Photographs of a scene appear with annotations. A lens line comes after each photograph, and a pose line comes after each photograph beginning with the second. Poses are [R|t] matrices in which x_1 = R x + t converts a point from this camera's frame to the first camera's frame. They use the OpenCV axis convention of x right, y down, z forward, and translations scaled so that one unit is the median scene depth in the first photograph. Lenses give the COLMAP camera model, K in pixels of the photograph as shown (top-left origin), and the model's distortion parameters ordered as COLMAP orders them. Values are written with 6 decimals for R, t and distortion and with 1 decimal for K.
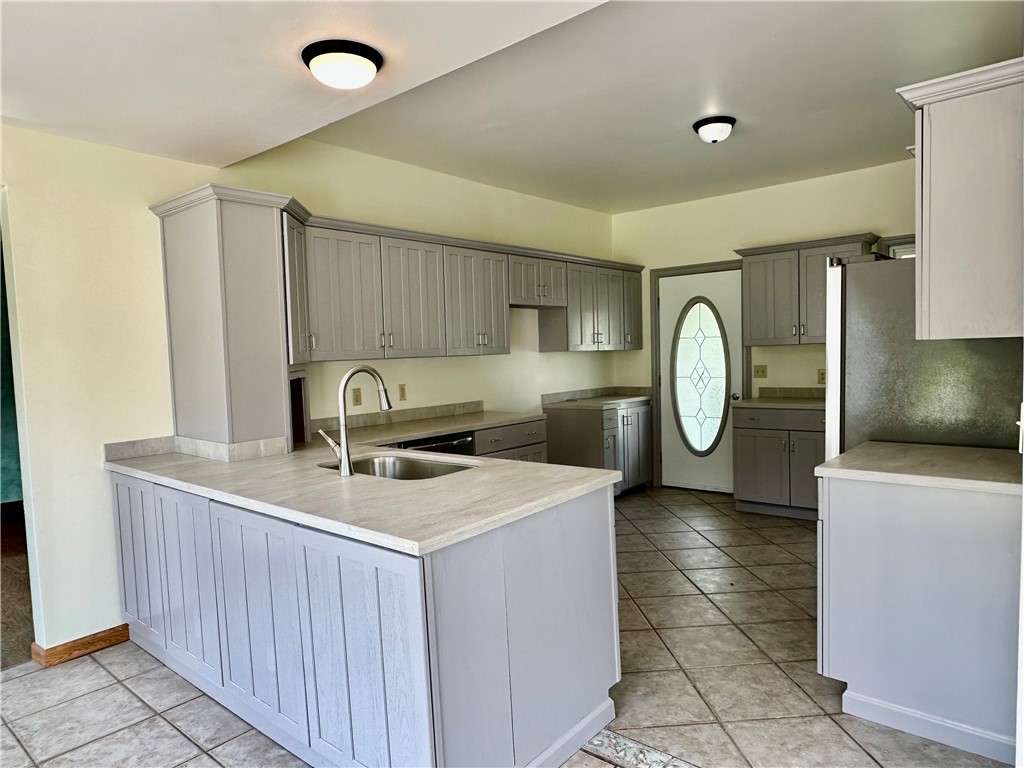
lens RADIAL K [[654.3, 0, 510.8], [0, 654.3, 389.3], [0, 0, 1]] dist [-0.001206, -0.000772]
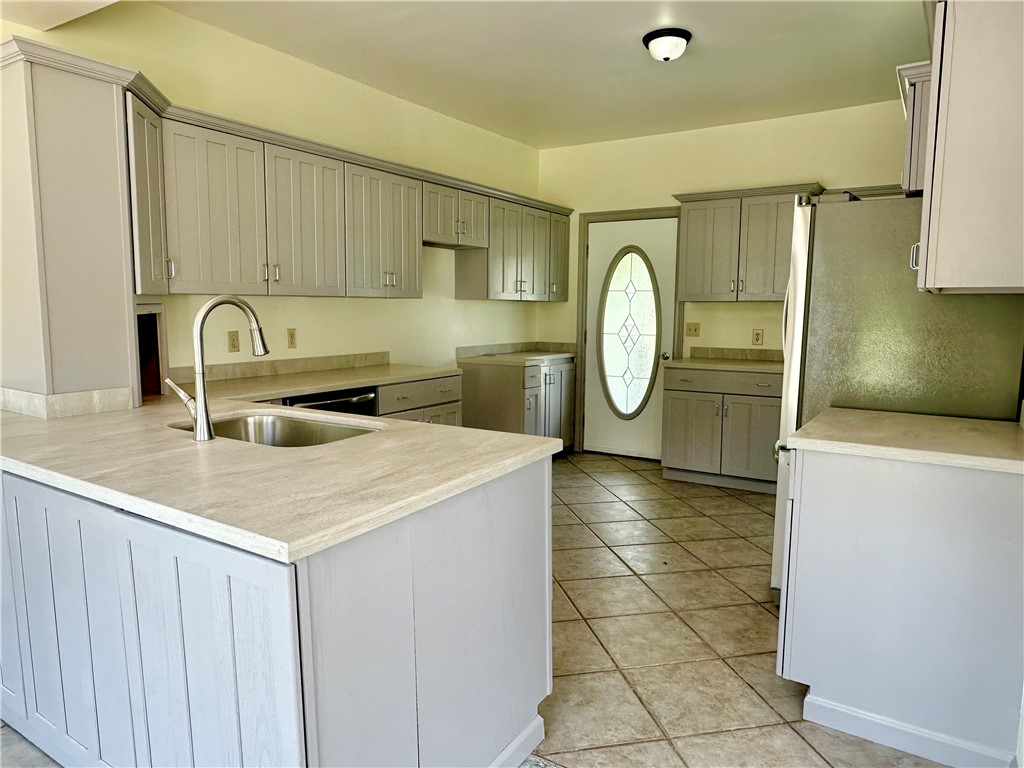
lens RADIAL K [[676.7, 0, 512.0], [0, 676.7, 384.0], [0, 0, 1]] dist [-0.001460, 0.000111]
pose [[0.990219, 0.023402, 0.137548, -0.004846], [-0.030942, 0.998119, 0.052932, 0.010316], [-0.136050, -0.056671, 0.989080, 0.125808]]
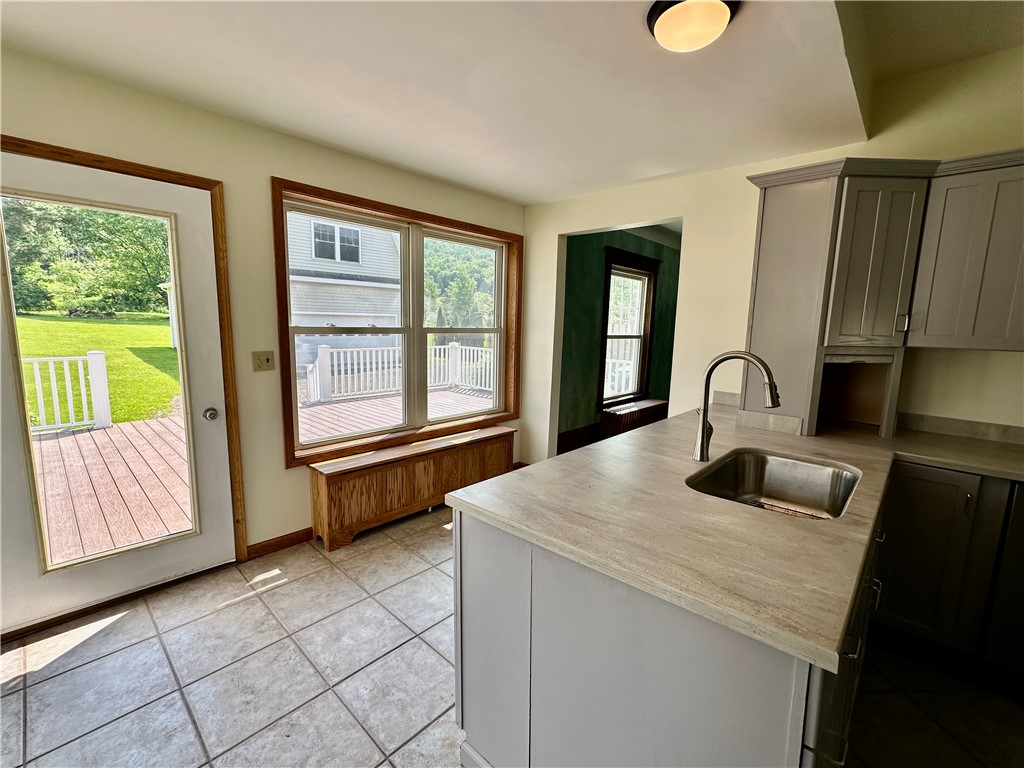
lens RADIAL K [[441.2, 0, 511.9], [0, 441.2, 386.1], [0, 0, 1]] dist [-0.000388, -0.000251]
pose [[-0.038857, 0.177095, -0.983426, 0.280078], [-0.083238, 0.980175, 0.179799, -0.052400], [0.995772, 0.088845, -0.023346, 0.508706]]
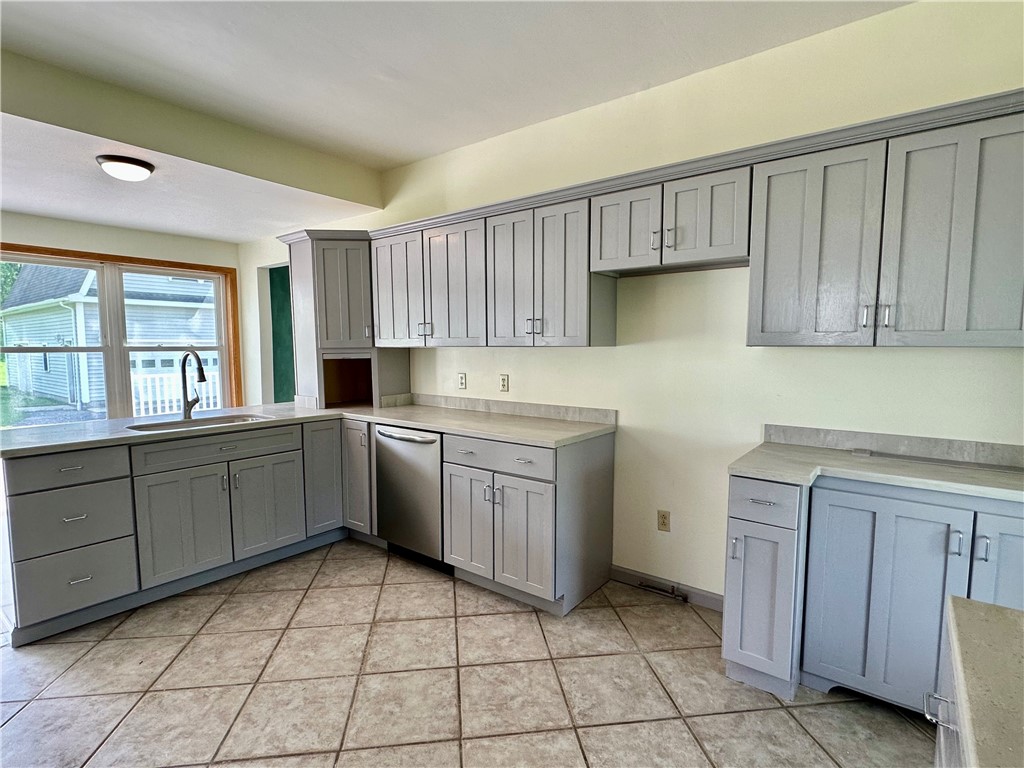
lens RADIAL K [[519.2, 0, 513.5], [0, 519.2, 388.1], [0, 0, 1]] dist [0.001209, 0.000415]
pose [[0.051435, 0.114752, -0.992062, 0.721551], [-0.058047, 0.992041, 0.111740, -0.091064], [0.996988, 0.051839, 0.057687, 1.201042]]
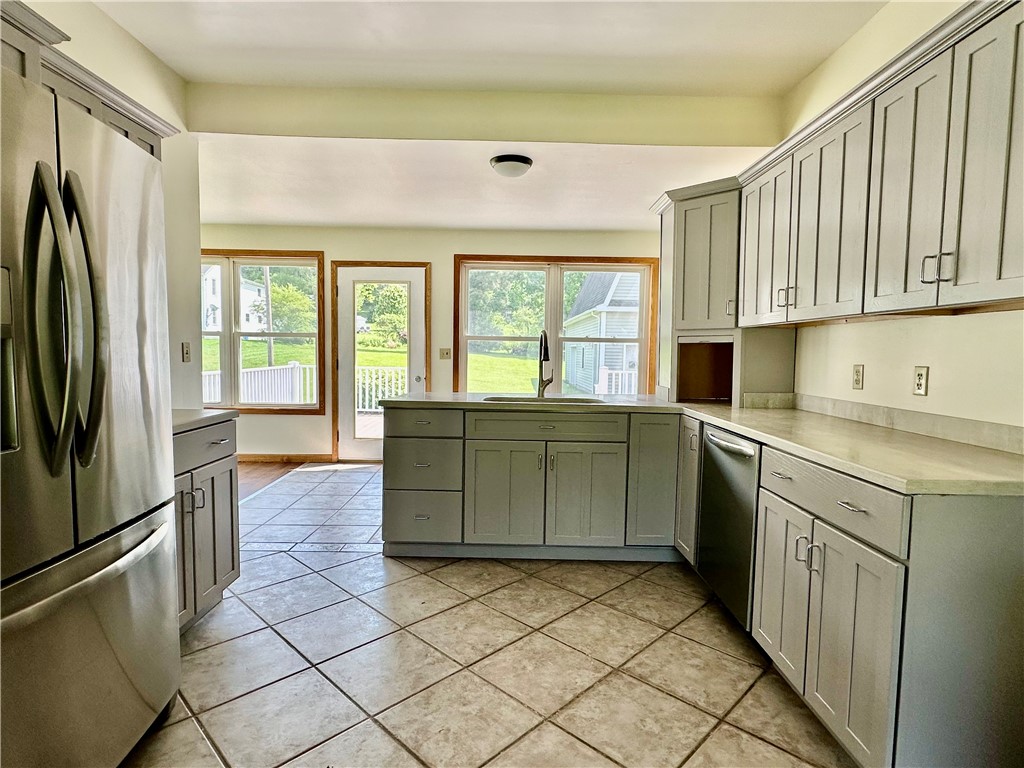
lens RADIAL K [[551.6, 0, 511.7], [0, 551.6, 389.1], [0, 0, 1]] dist [0.000231, 0.000063]
pose [[-0.753921, 0.065127, -0.653729, 0.495054], [-0.030508, 0.990530, 0.133864, -0.050679], [0.656256, 0.120866, -0.744795, 1.387214]]
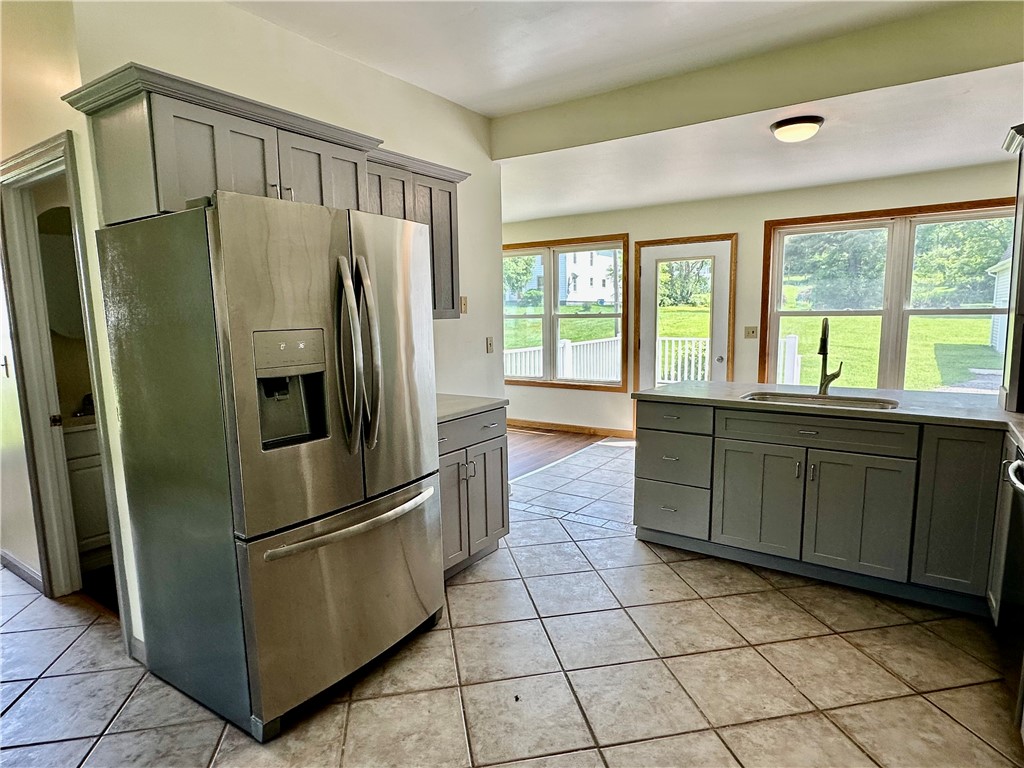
lens RADIAL K [[582.9, 0, 513.2], [0, 582.9, 390.4], [0, 0, 1]] dist [0.001199, 0.001080]
pose [[-0.992732, 0.063476, -0.102242, 0.386332], [0.042426, 0.979635, 0.196253, -0.109342], [0.112617, 0.190489, -0.975208, 1.517163]]
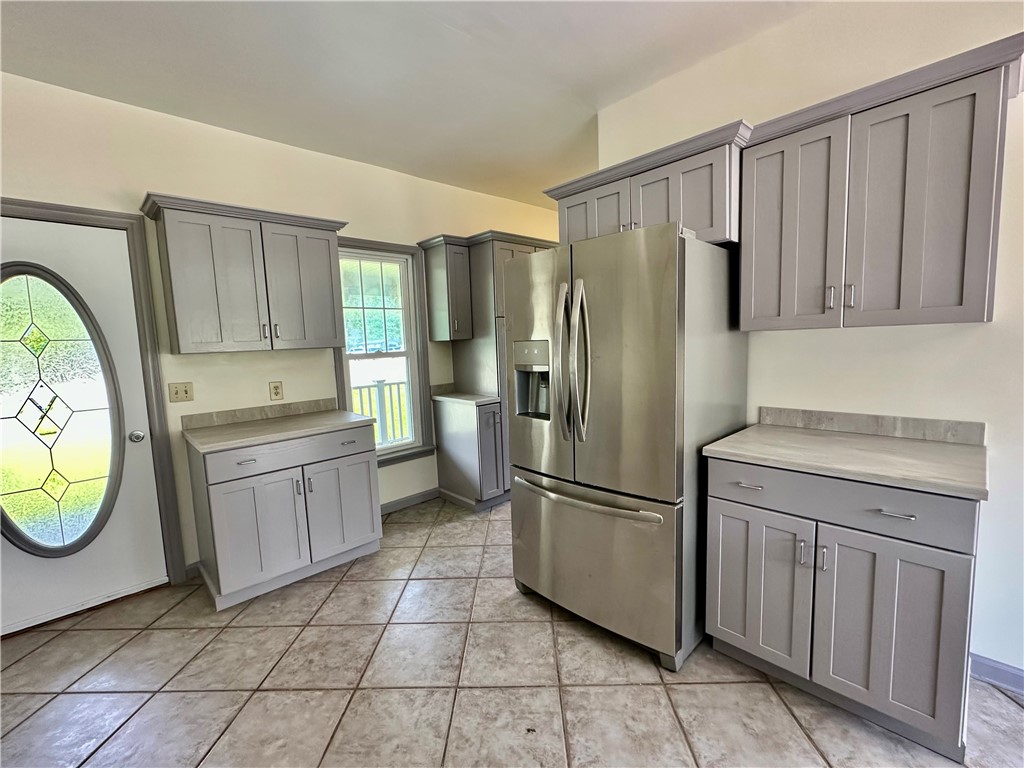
lens RADIAL K [[441.2, 0, 511.9], [0, 441.2, 386.1], [0, 0, 1]] dist [-0.000388, -0.000251]
pose [[0.106010, -0.075062, 0.991528, -0.049755], [0.091116, 0.993685, 0.065484, -0.050914], [-0.990182, 0.083402, 0.112180, 0.956821]]
